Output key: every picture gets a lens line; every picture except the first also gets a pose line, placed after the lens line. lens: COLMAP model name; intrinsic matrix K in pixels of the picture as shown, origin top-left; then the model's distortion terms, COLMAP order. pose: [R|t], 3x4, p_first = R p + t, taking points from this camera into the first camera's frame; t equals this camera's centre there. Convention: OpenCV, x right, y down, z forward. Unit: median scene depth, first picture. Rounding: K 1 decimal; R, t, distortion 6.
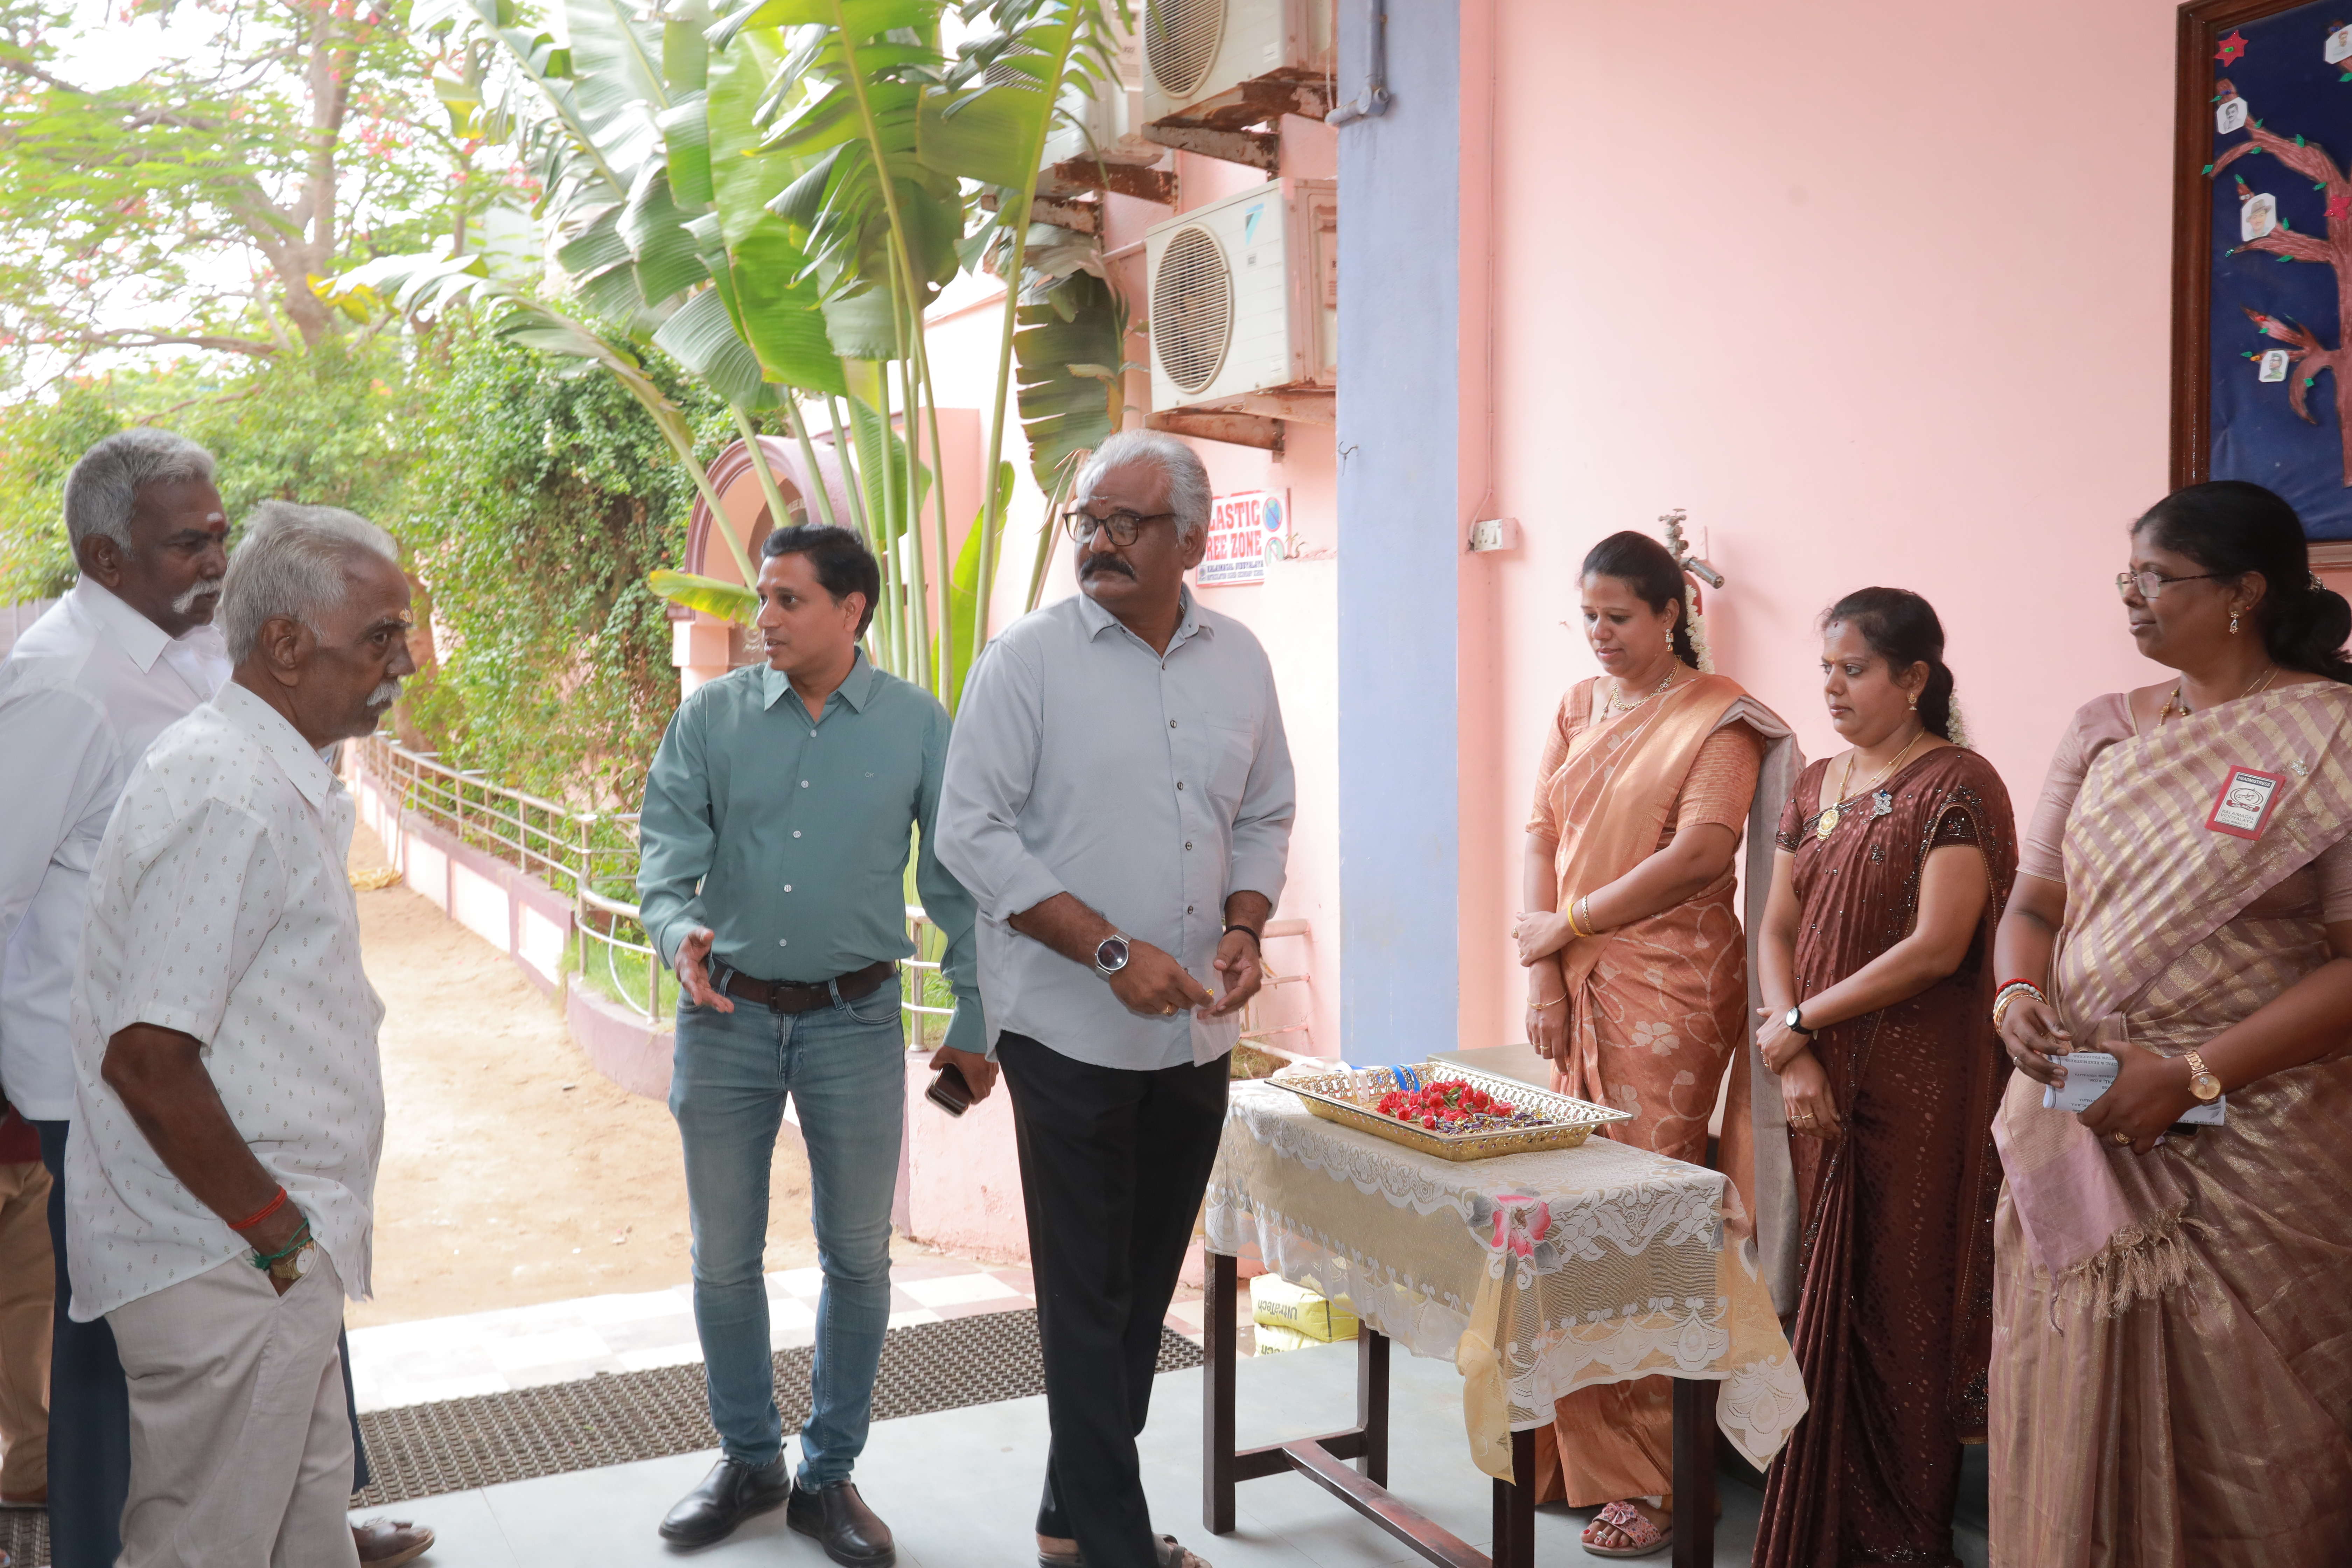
lens RADIAL K [[2190.4, 0, 1176.0], [0, 2190.4, 784.0], [0, 0, 1]] dist [-0.034192, 0.120037]
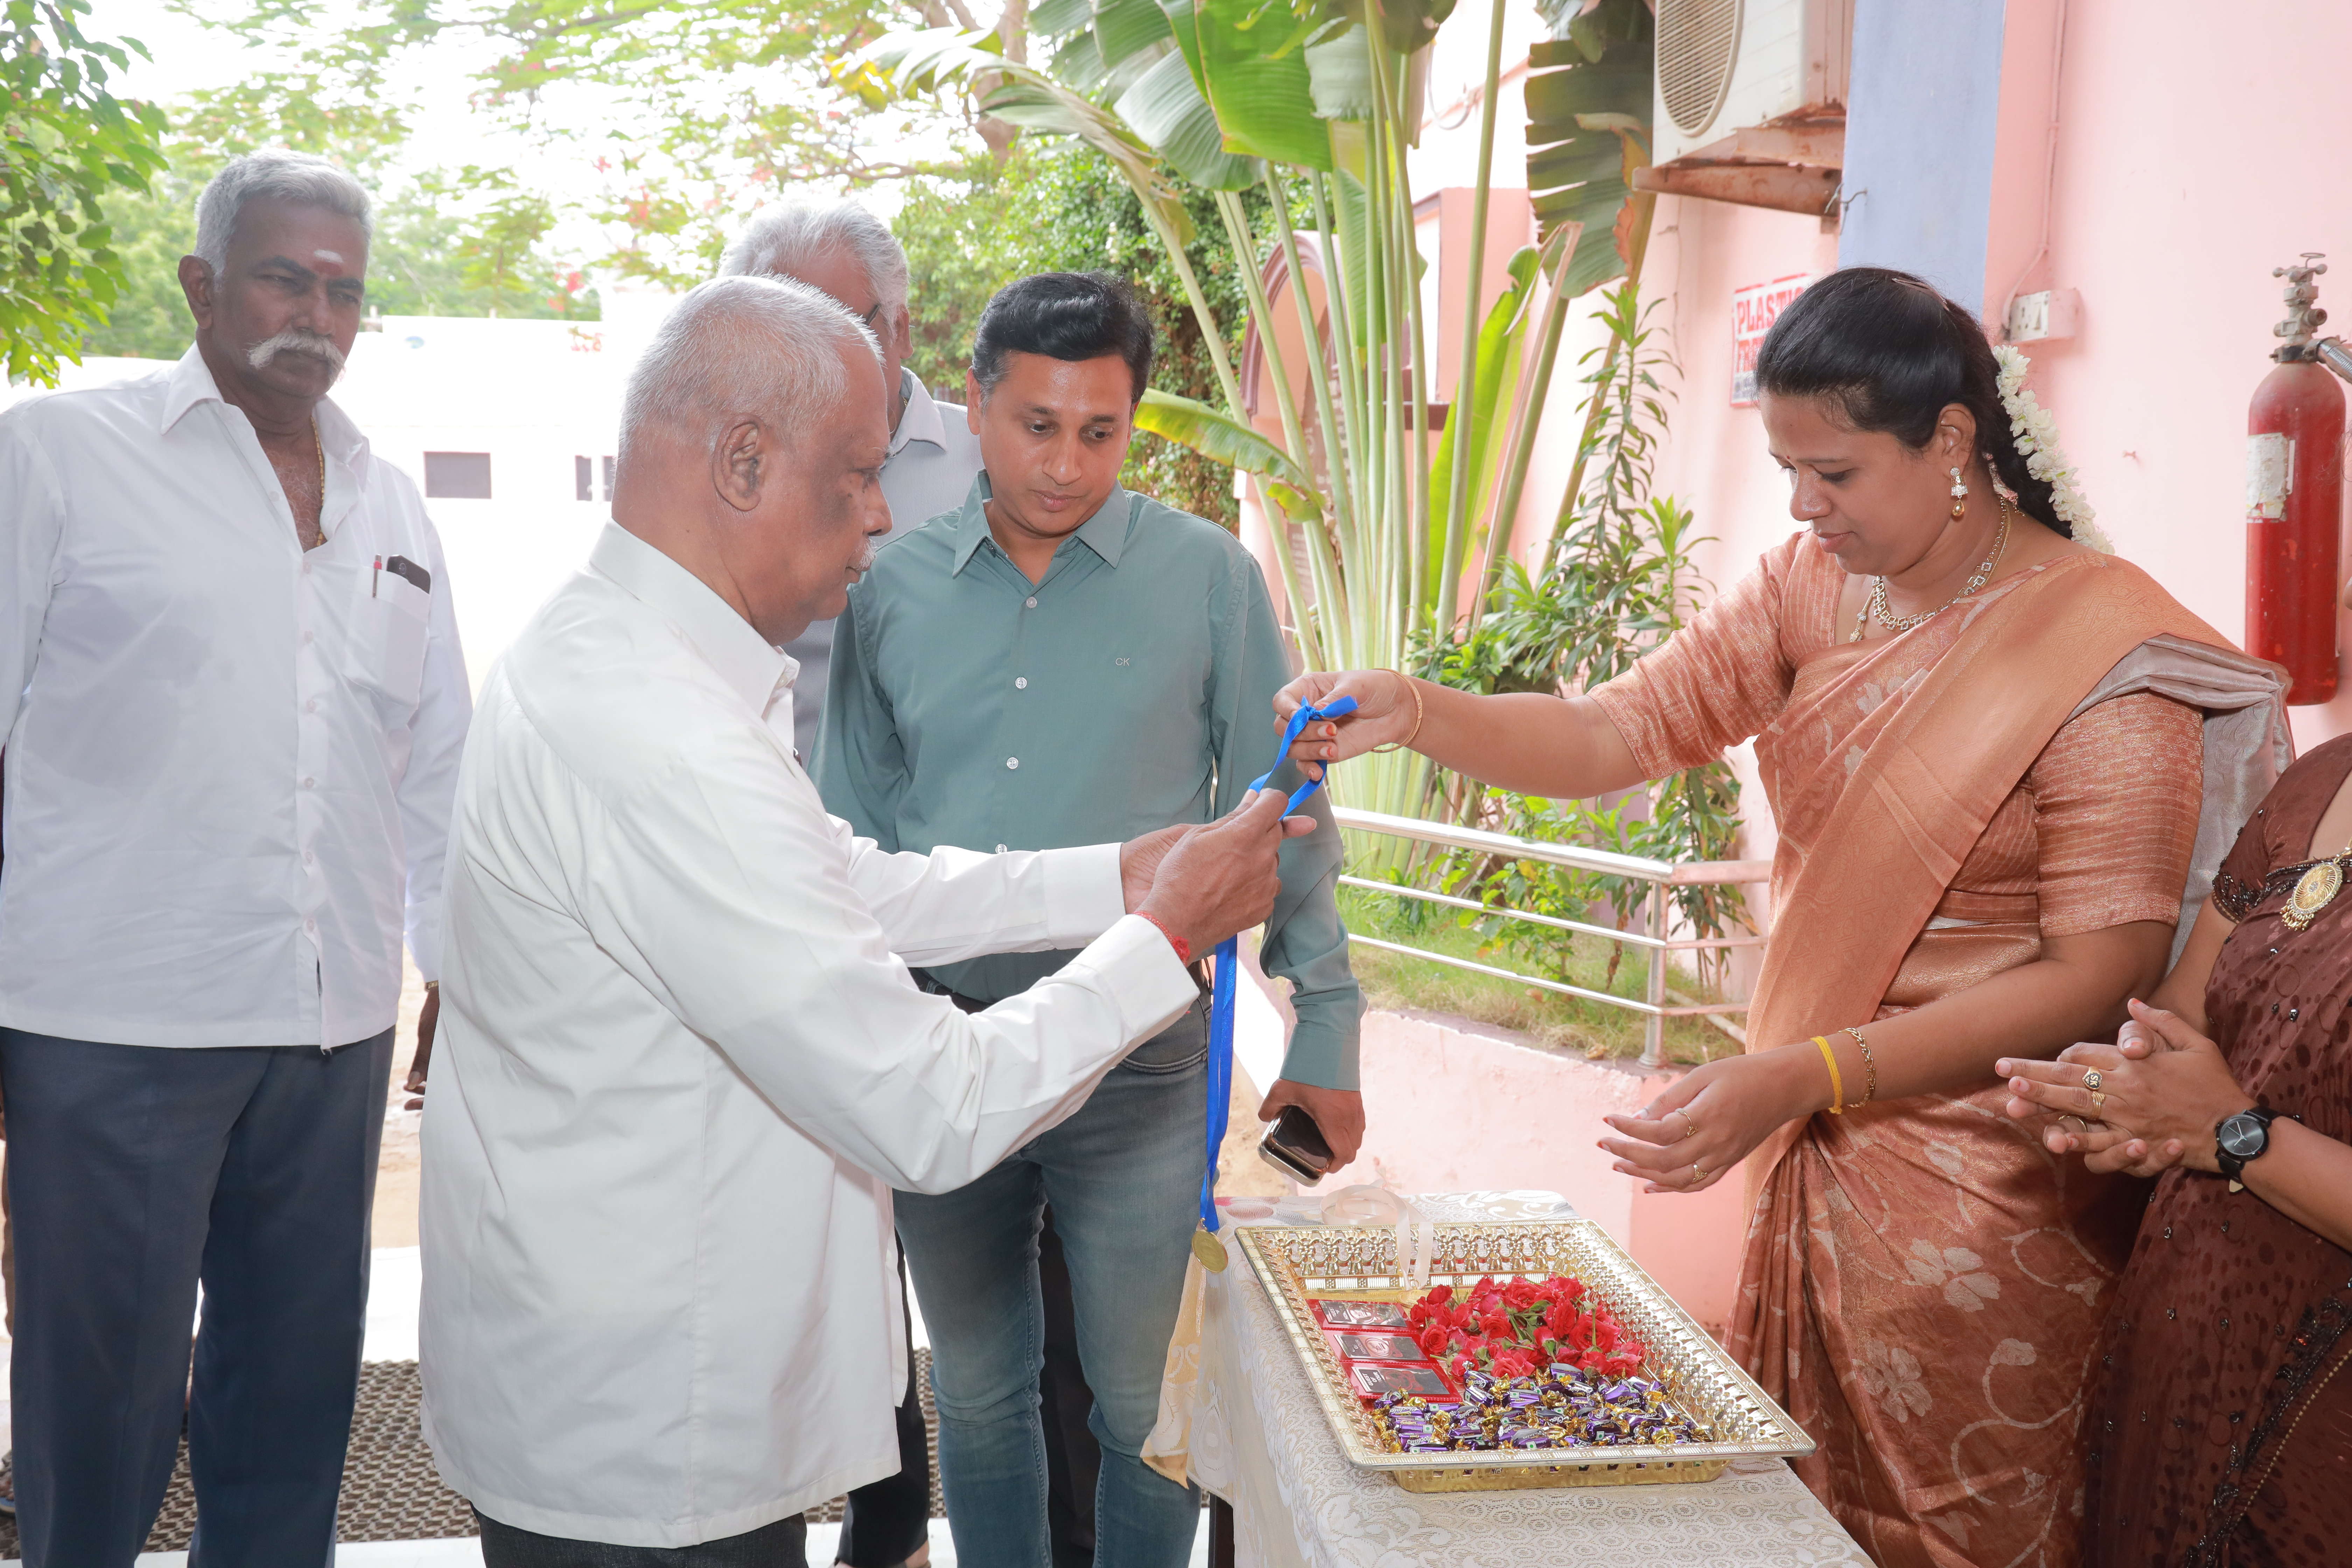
lens RADIAL K [[2190.4, 0, 1176.0], [0, 2190.4, 784.0], [0, 0, 1]] dist [-0.034192, 0.120037]
pose [[0.933777, 0.069812, -0.350981, 0.103416], [-0.044612, 0.995845, 0.079389, -0.011169], [0.355065, -0.058474, 0.933011, 0.213740]]
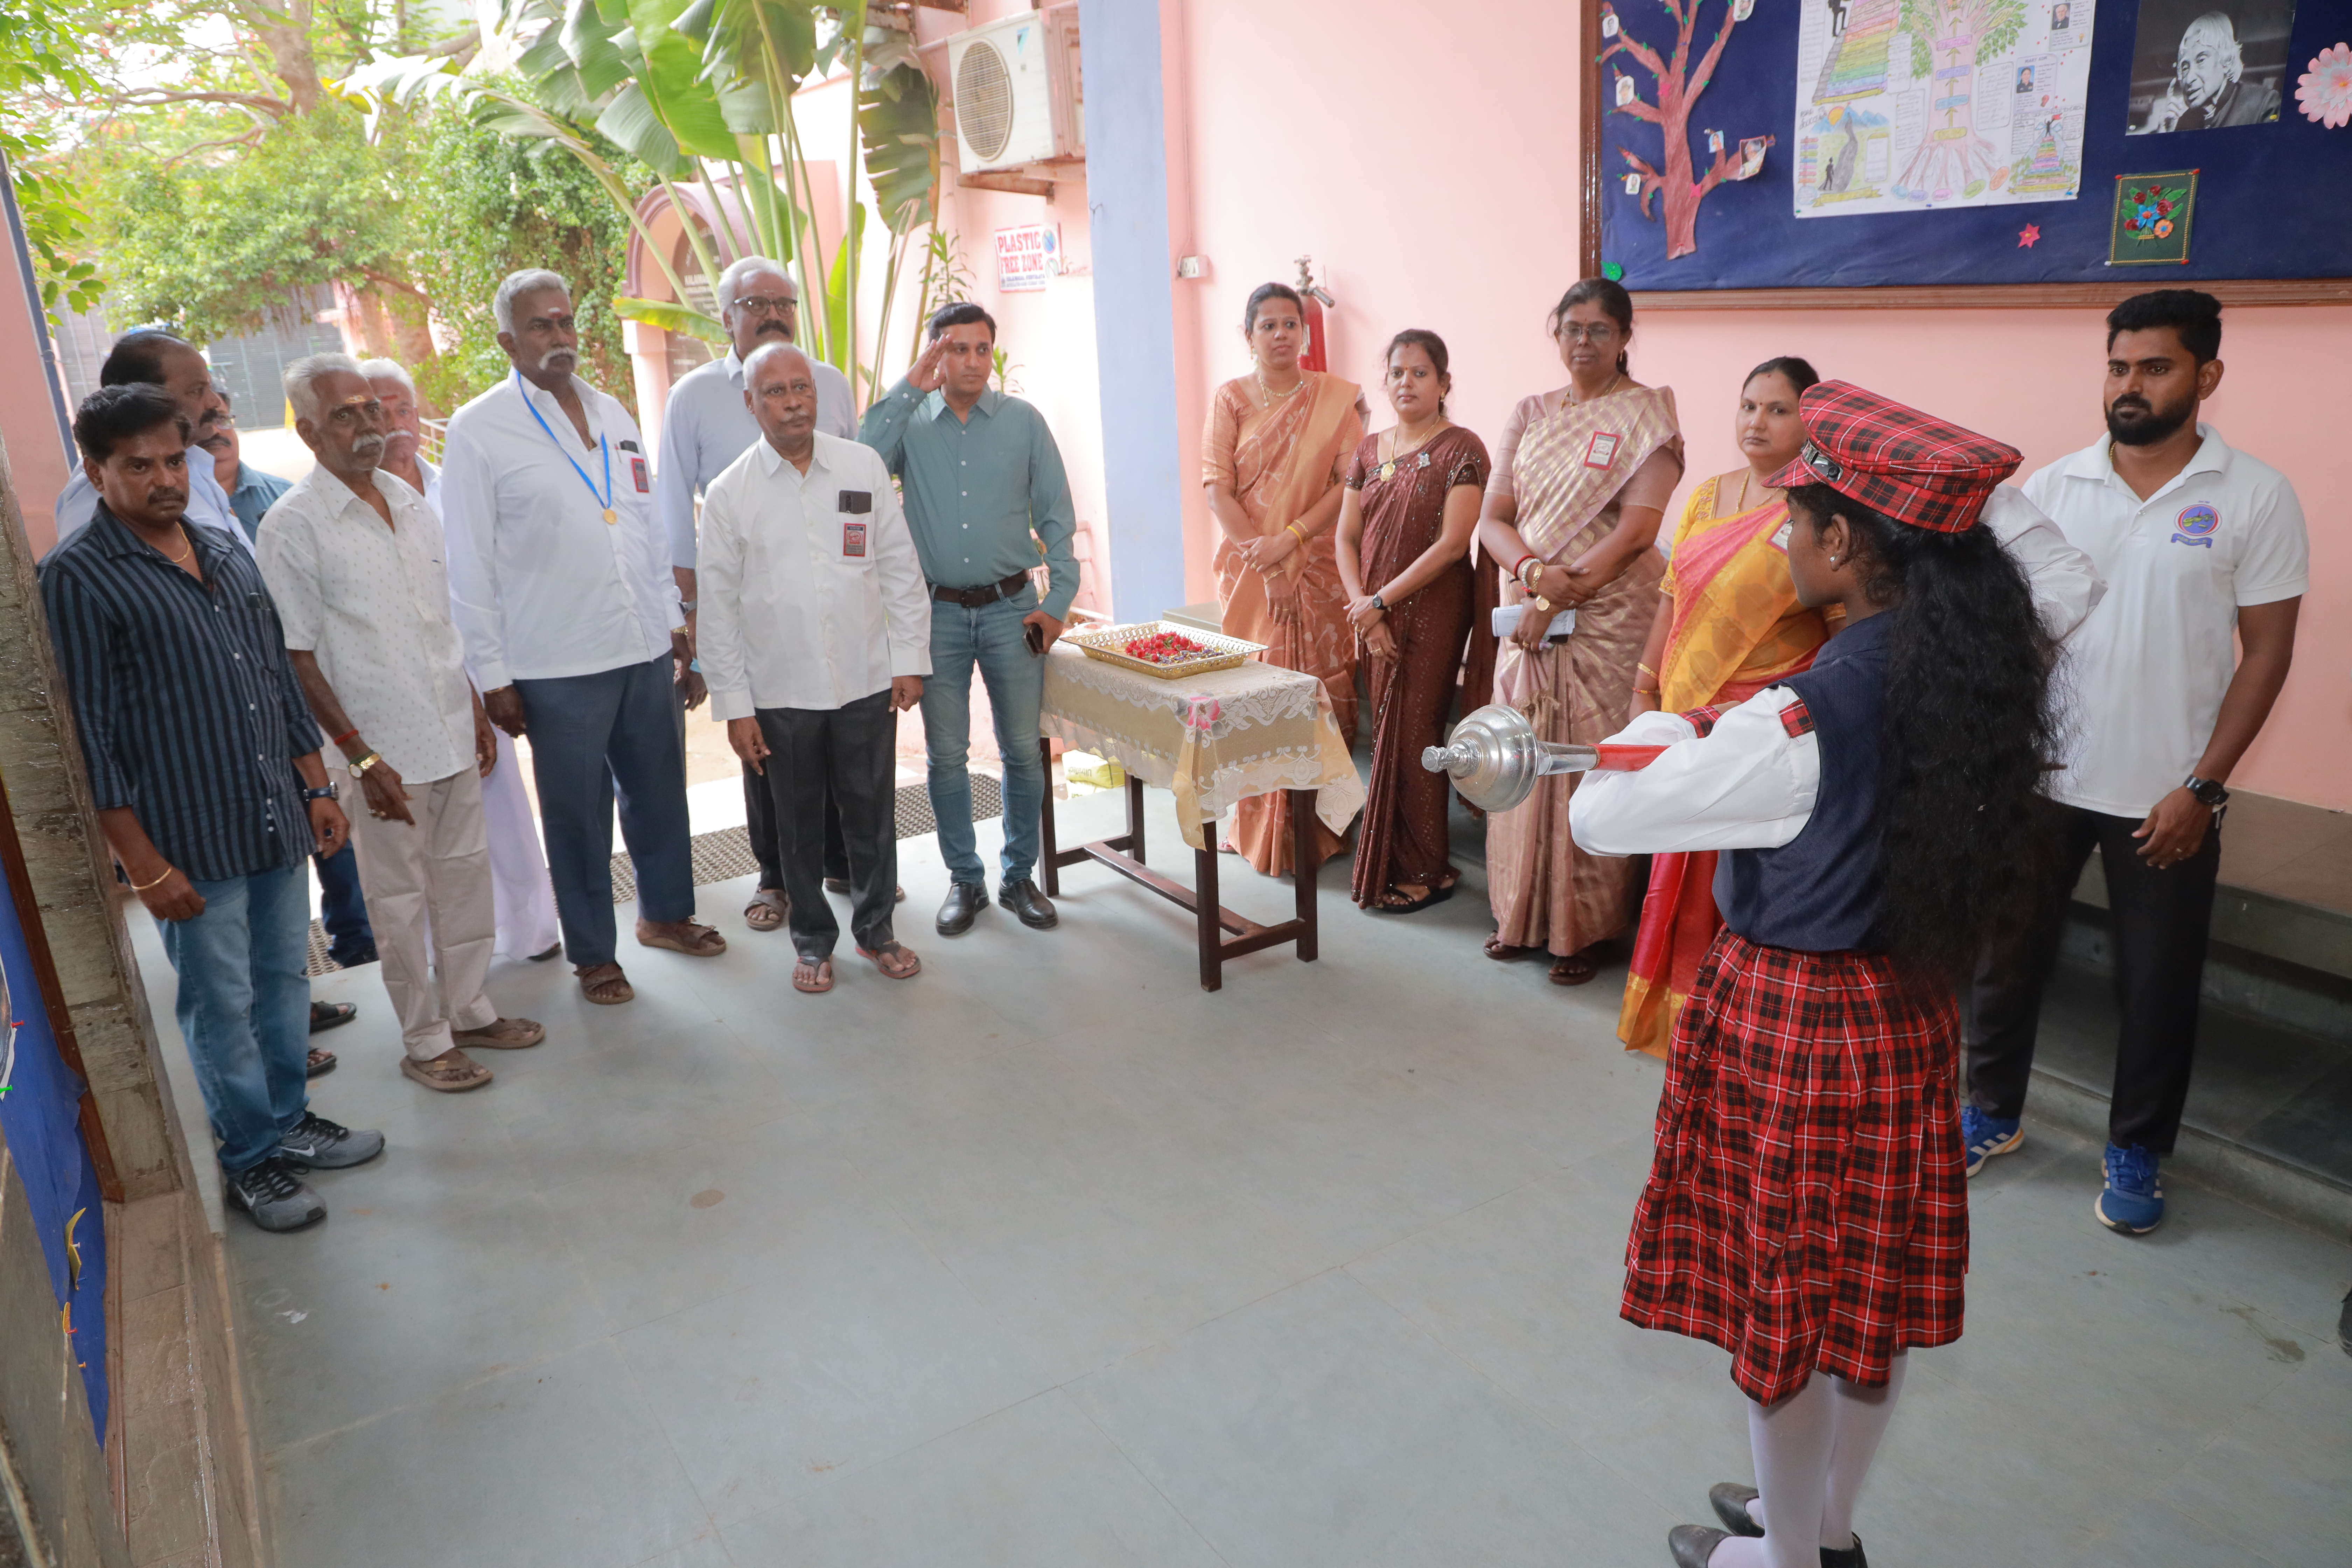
lens RADIAL K [[1640.4, 0, 1175.7], [0, 1640.4, 809.0], [0, 0, 1]] dist [-0.097975, 0.051417]
pose [[0.993250, -0.071326, 0.091475, 0.002096], [0.046009, 0.966166, 0.253783, -0.026567], [-0.106481, -0.247861, 0.962926, -0.128530]]
